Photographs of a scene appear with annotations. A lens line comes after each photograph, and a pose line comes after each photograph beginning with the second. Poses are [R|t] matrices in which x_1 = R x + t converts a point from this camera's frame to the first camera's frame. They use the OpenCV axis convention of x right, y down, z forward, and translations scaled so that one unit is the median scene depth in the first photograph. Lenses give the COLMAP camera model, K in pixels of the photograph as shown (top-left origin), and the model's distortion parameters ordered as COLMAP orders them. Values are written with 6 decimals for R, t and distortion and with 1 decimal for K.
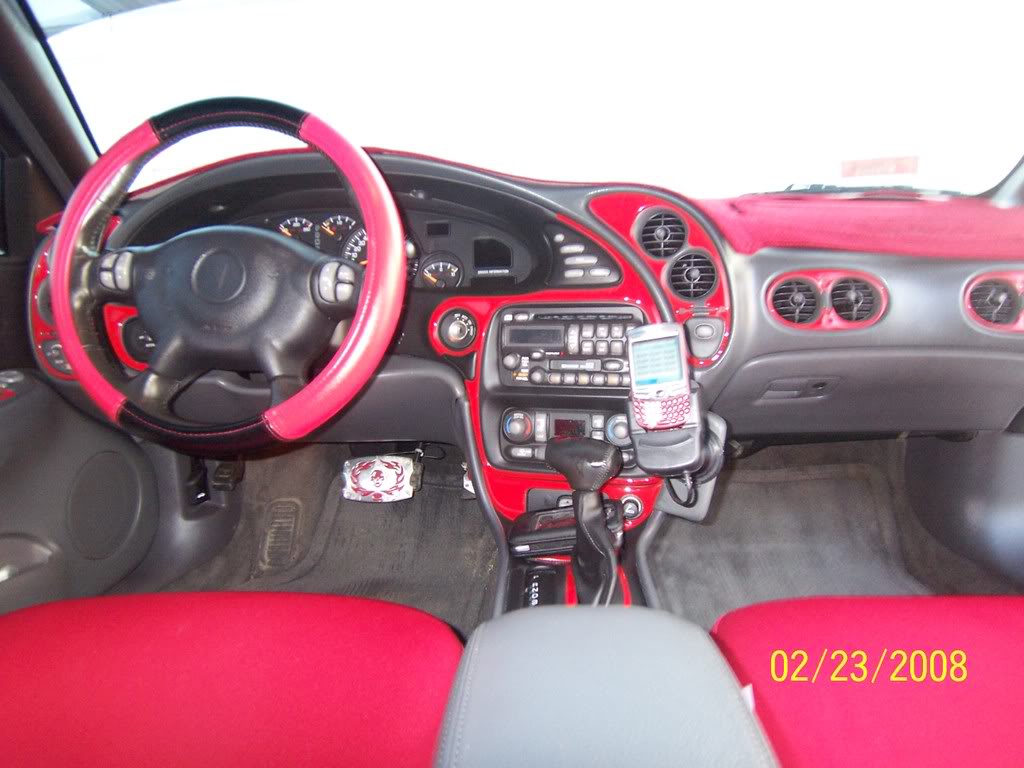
lens RADIAL K [[696.1, 0, 513.6], [0, 696.1, 376.0], [0, 0, 1]] dist [0.009628, 0.001227]
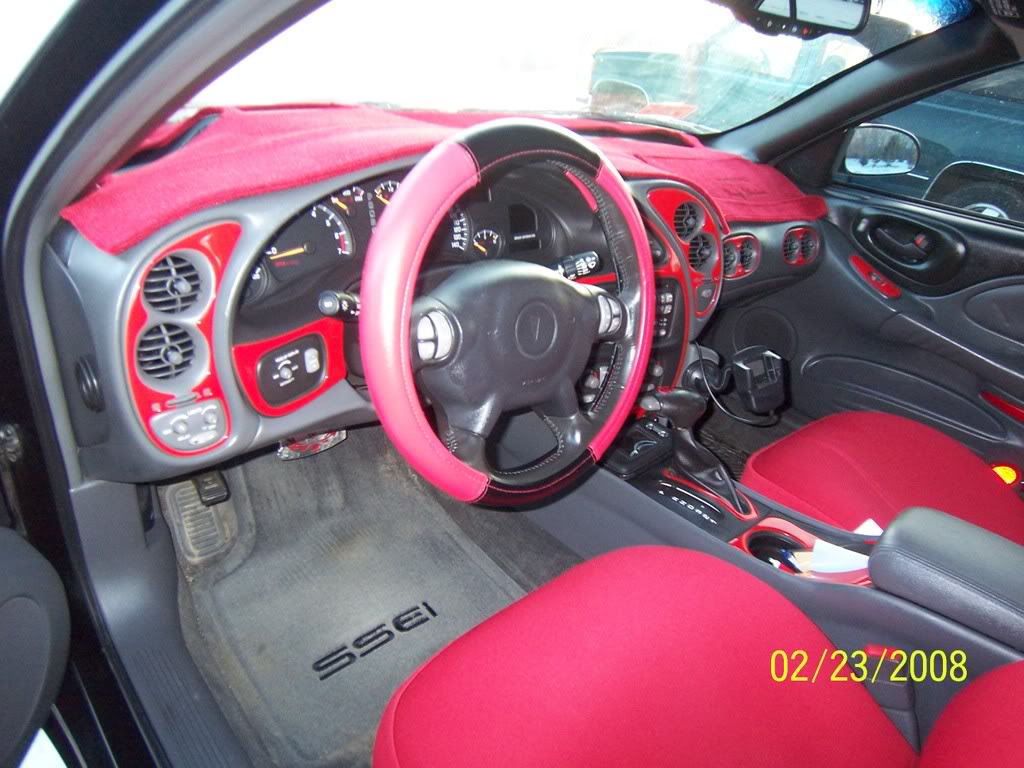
lens RADIAL K [[696.1, 0, 509.0], [0, 696.1, 382.4], [0, 0, 1]] dist [0.009628, 0.001227]
pose [[0.685172, -0.229191, 0.691384, -0.825137], [-0.010375, 0.946038, 0.323889, -0.280711], [-0.728308, -0.229093, 0.645821, 0.274595]]
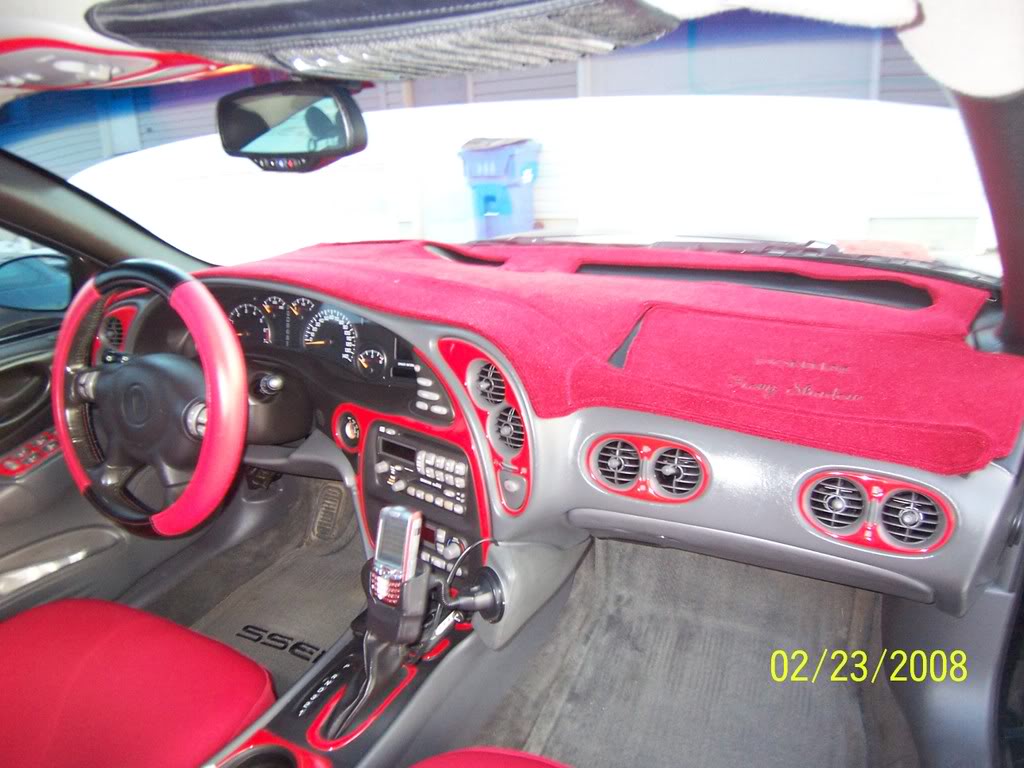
lens RADIAL K [[696.1, 0, 513.1], [0, 696.1, 388.2], [0, 0, 1]] dist [0.009628, 0.001227]
pose [[0.923533, 0.117091, -0.365207, 0.522108], [-0.040610, 0.976756, 0.210471, -0.347984], [0.381362, -0.179546, 0.906822, 0.057108]]
